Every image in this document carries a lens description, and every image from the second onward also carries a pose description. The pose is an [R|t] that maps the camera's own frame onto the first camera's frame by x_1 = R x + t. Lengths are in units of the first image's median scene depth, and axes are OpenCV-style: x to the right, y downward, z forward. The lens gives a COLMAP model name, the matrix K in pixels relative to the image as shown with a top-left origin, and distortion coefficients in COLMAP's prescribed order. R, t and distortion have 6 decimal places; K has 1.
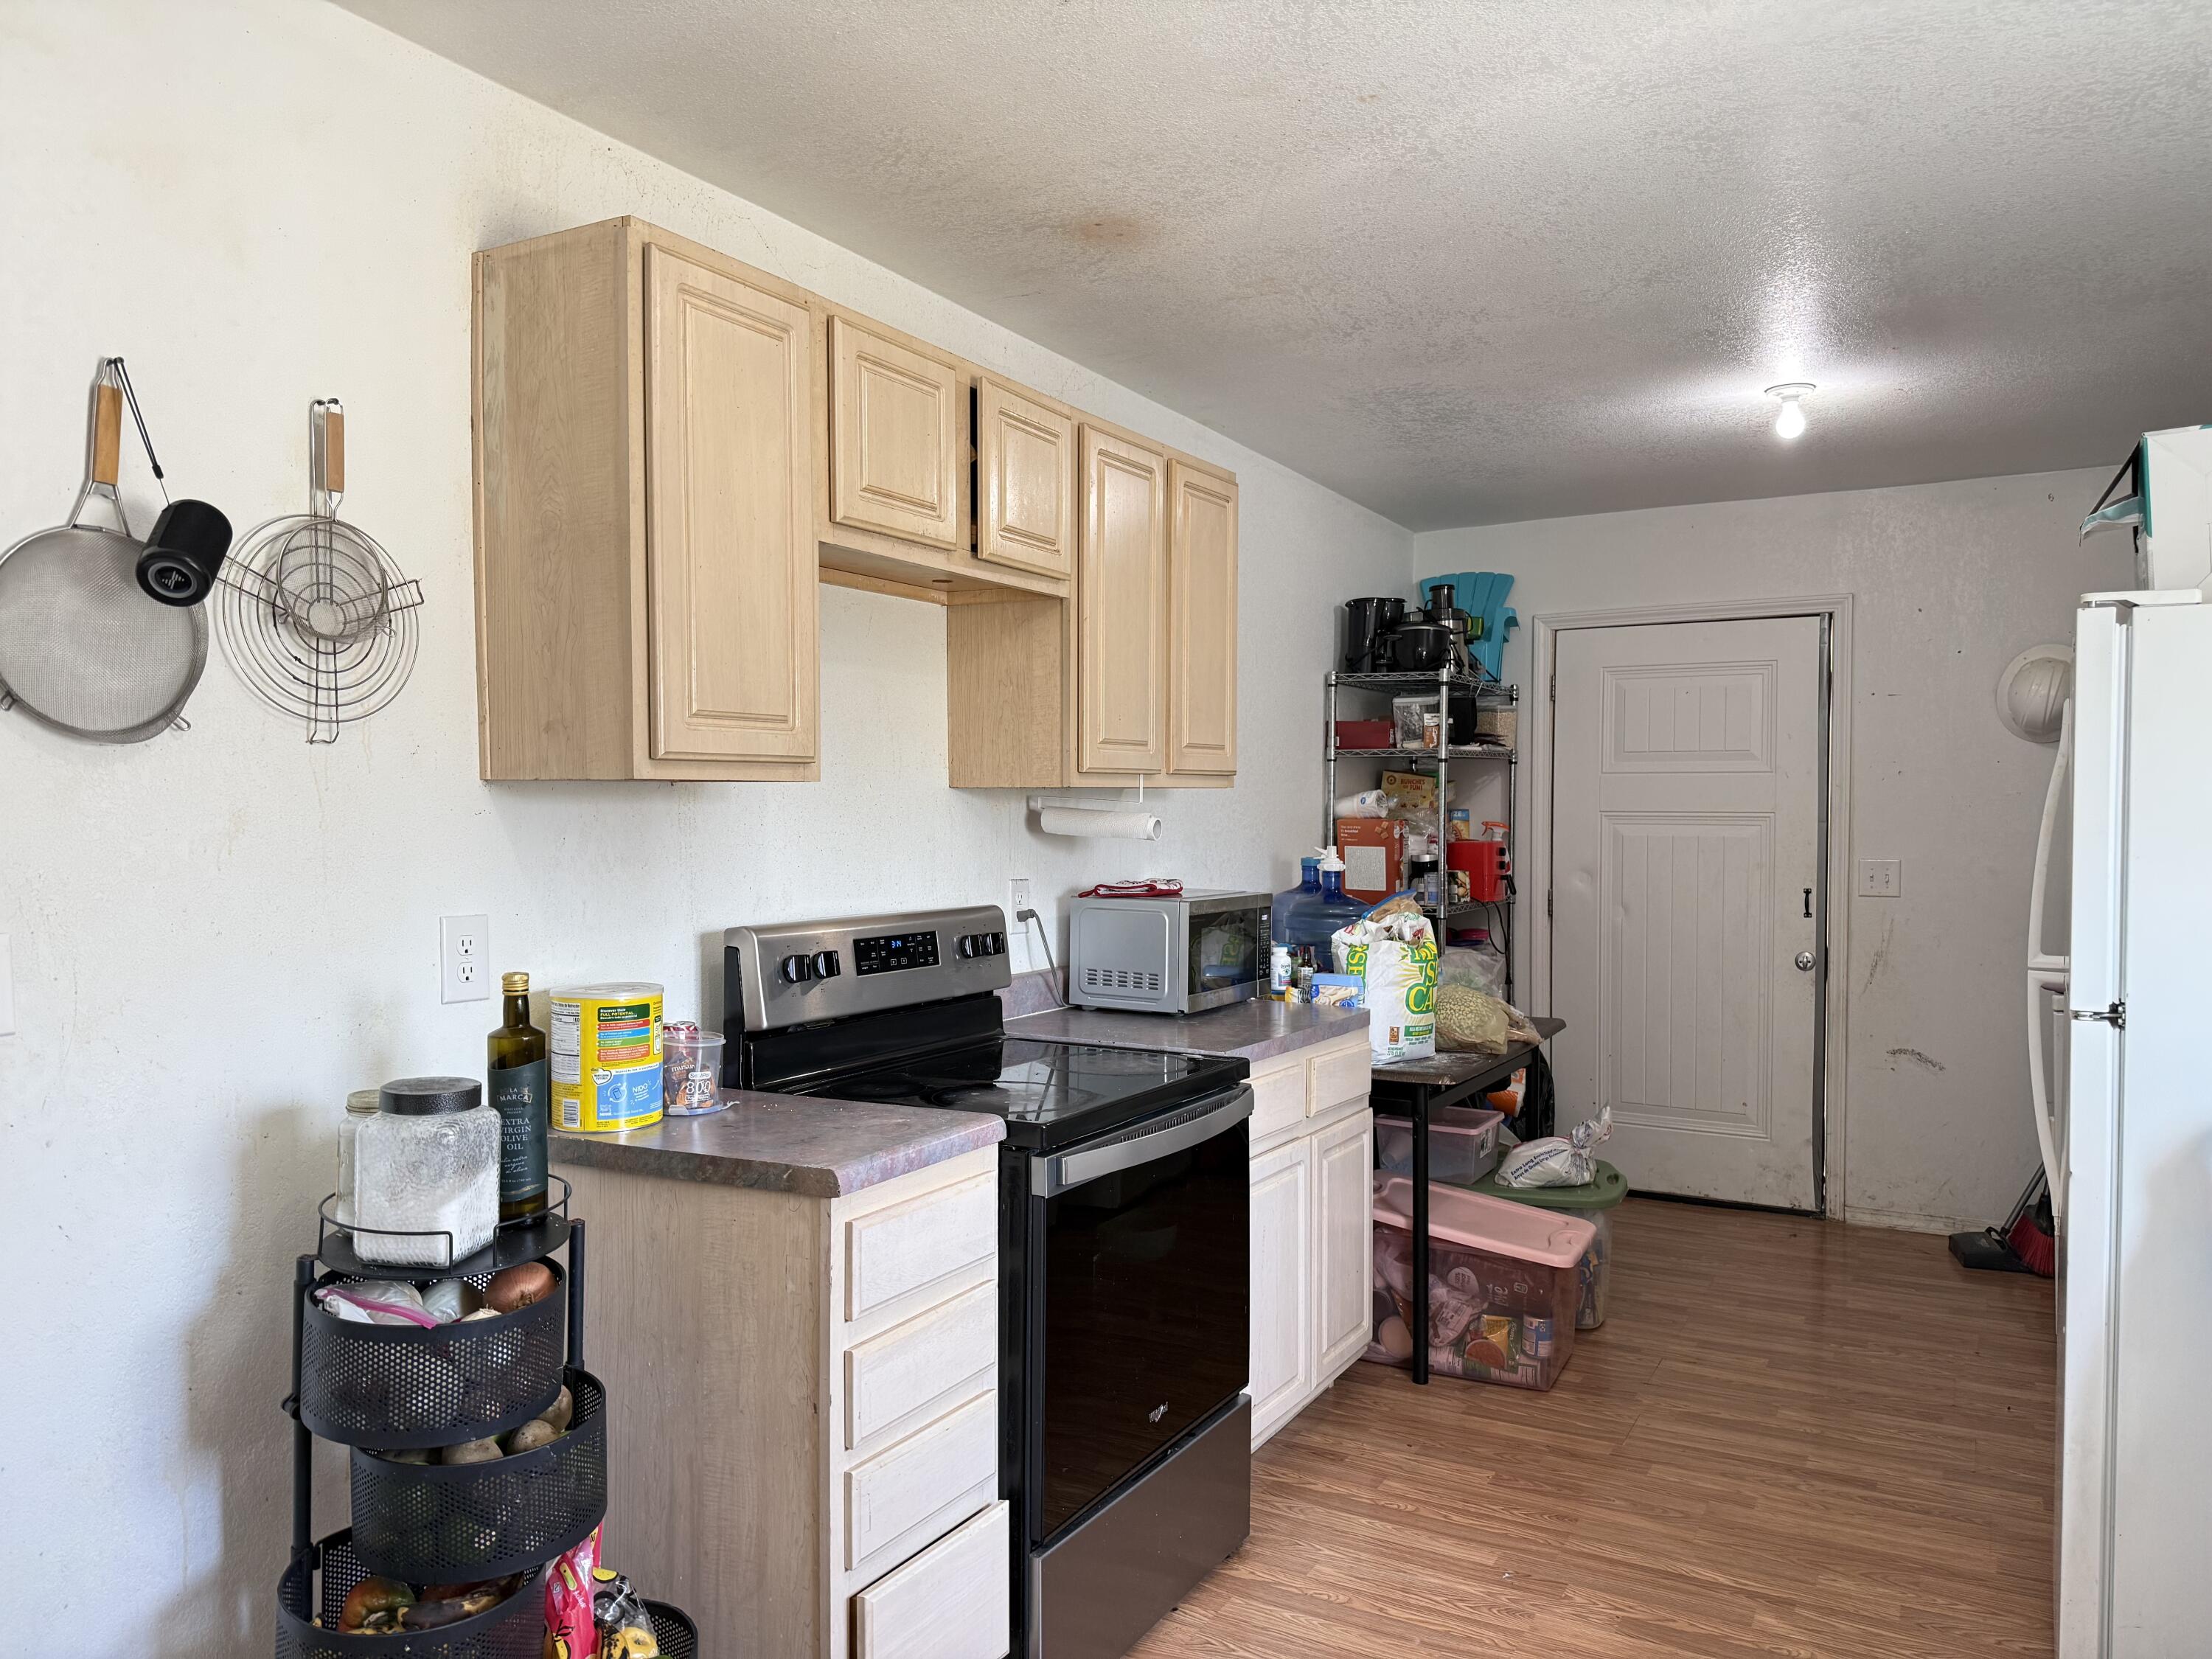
lens RADIAL K [[1540.4, 0, 1106.0], [0, 1540.4, 829.5], [0, 0, 1]] dist [-0.015736, -0.006942]
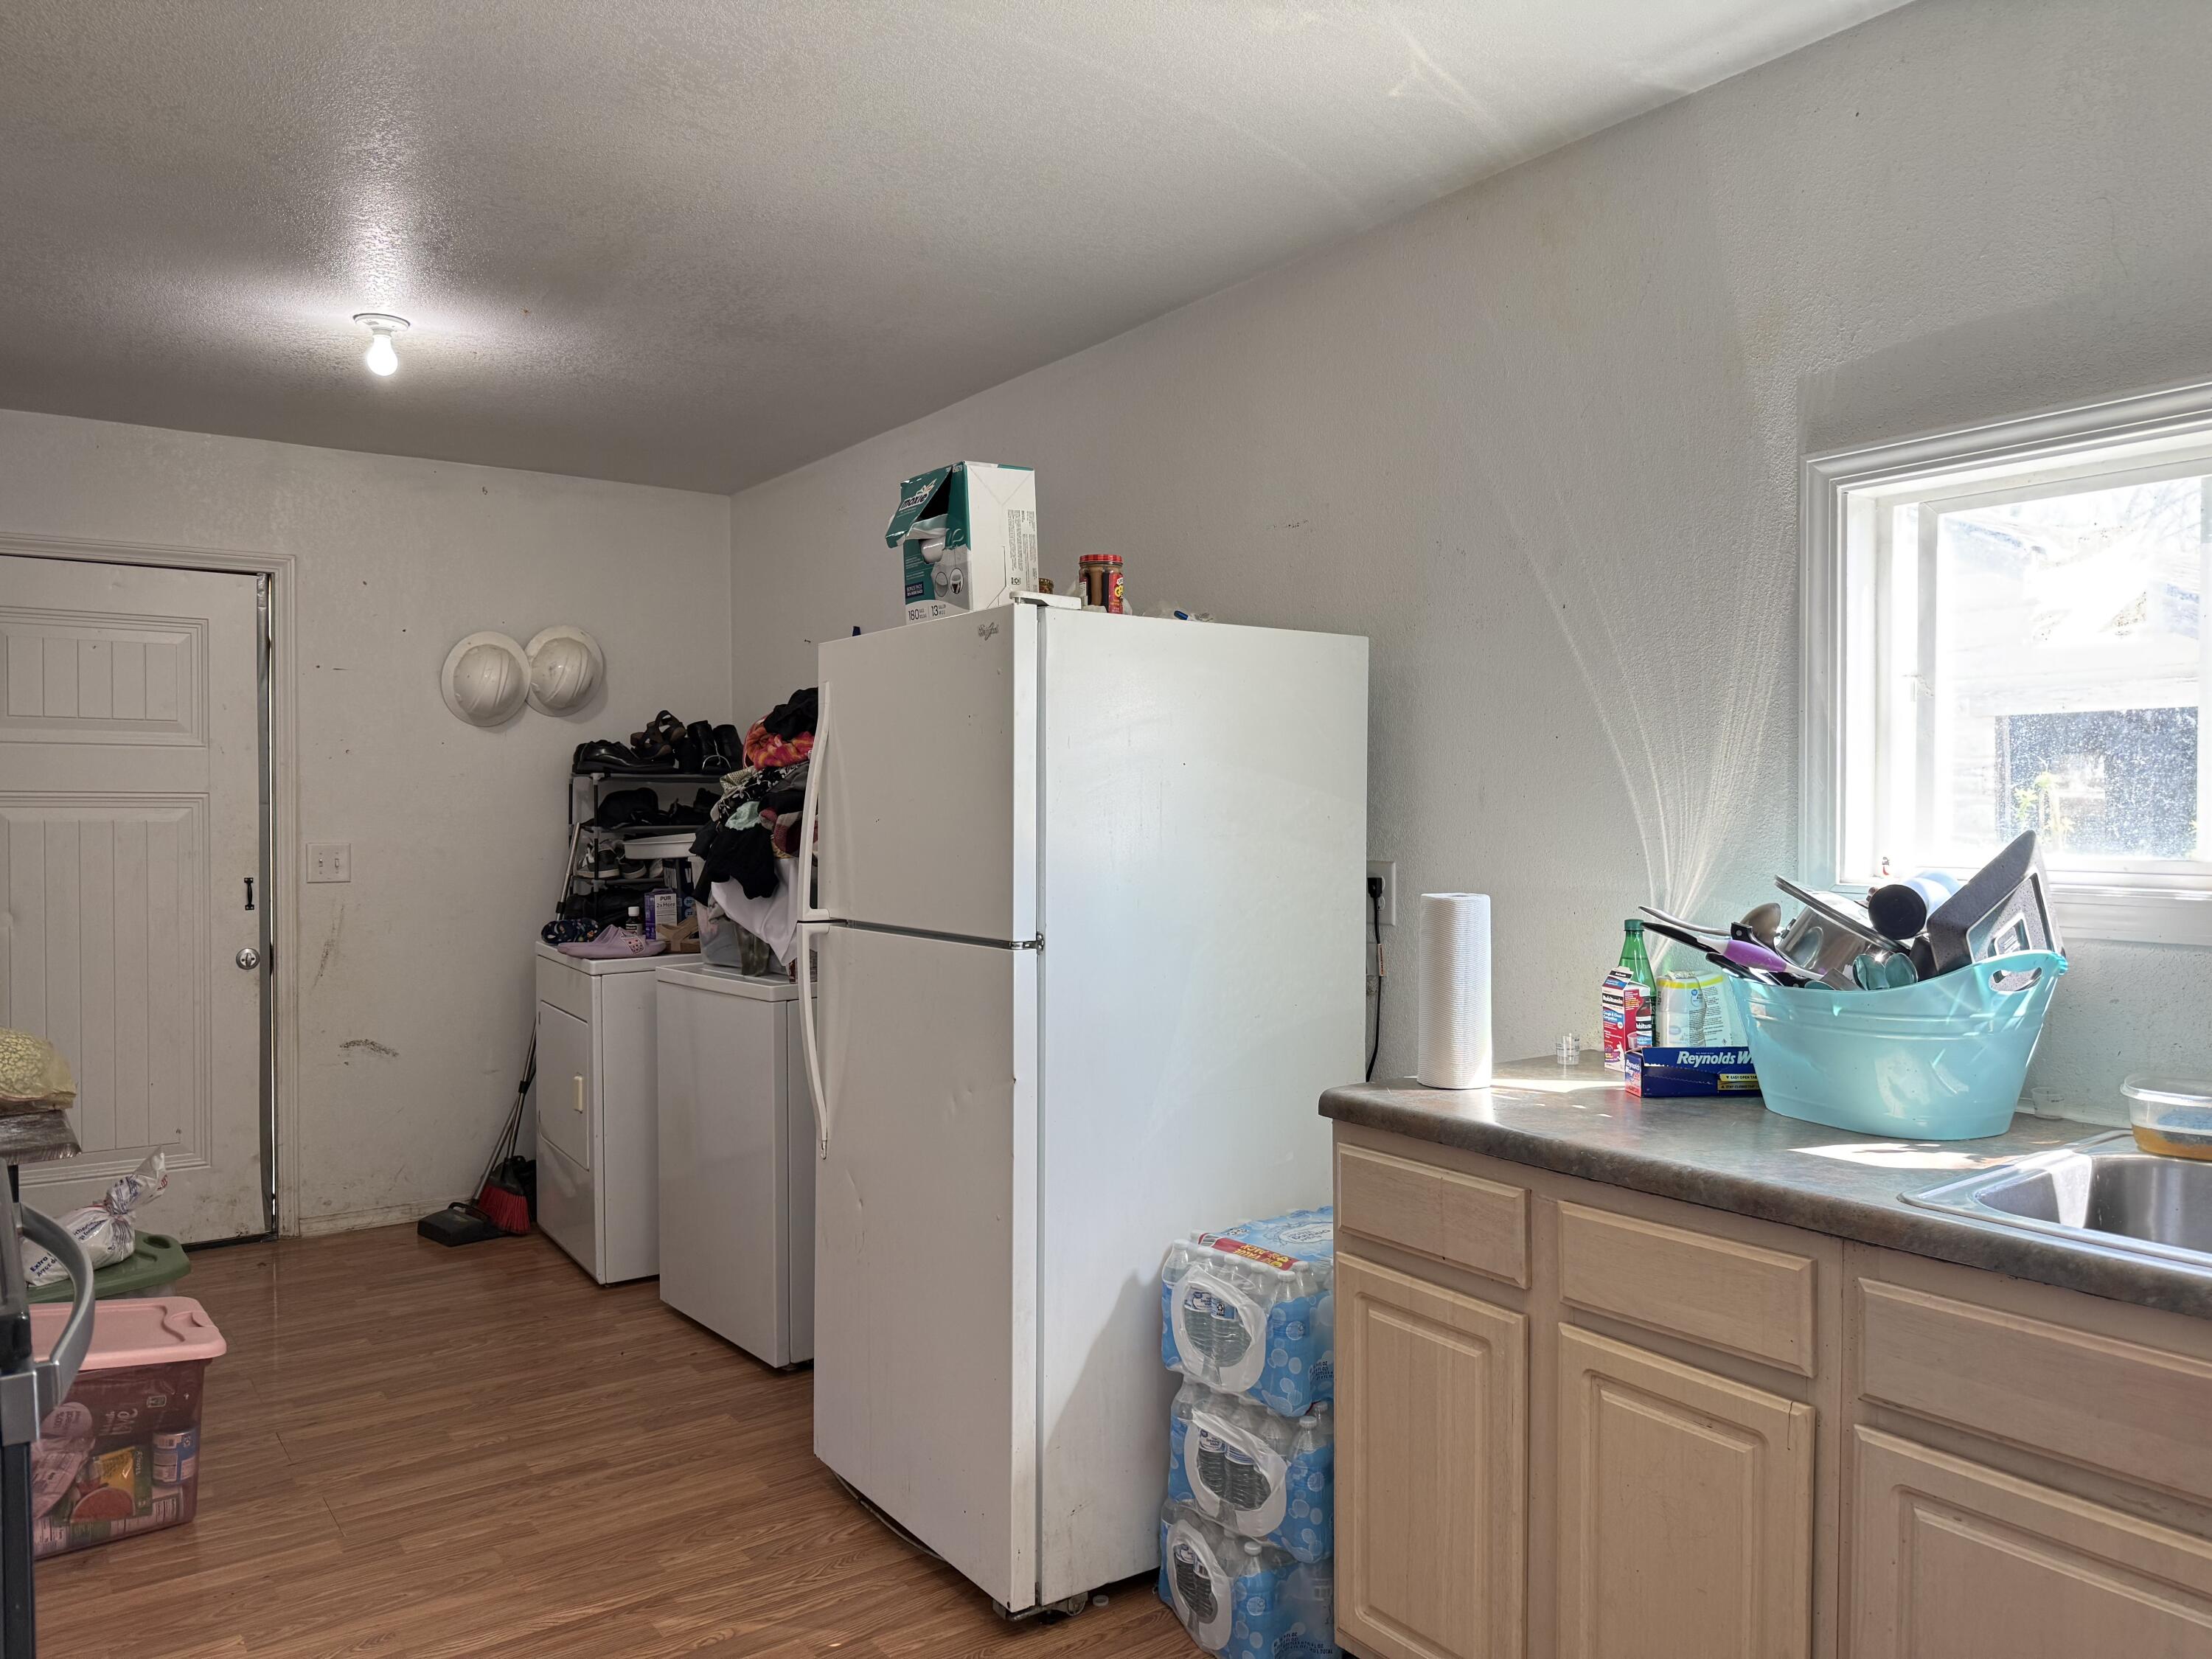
lens RADIAL K [[1540.4, 0, 1106.0], [0, 1540.4, 829.5], [0, 0, 1]] dist [-0.015736, -0.006942]
pose [[0.402906, -0.013835, 0.915137, -0.215193], [0.013470, 0.999867, 0.009185, 0.011818], [-0.915142, 0.008626, 0.403039, 0.240094]]
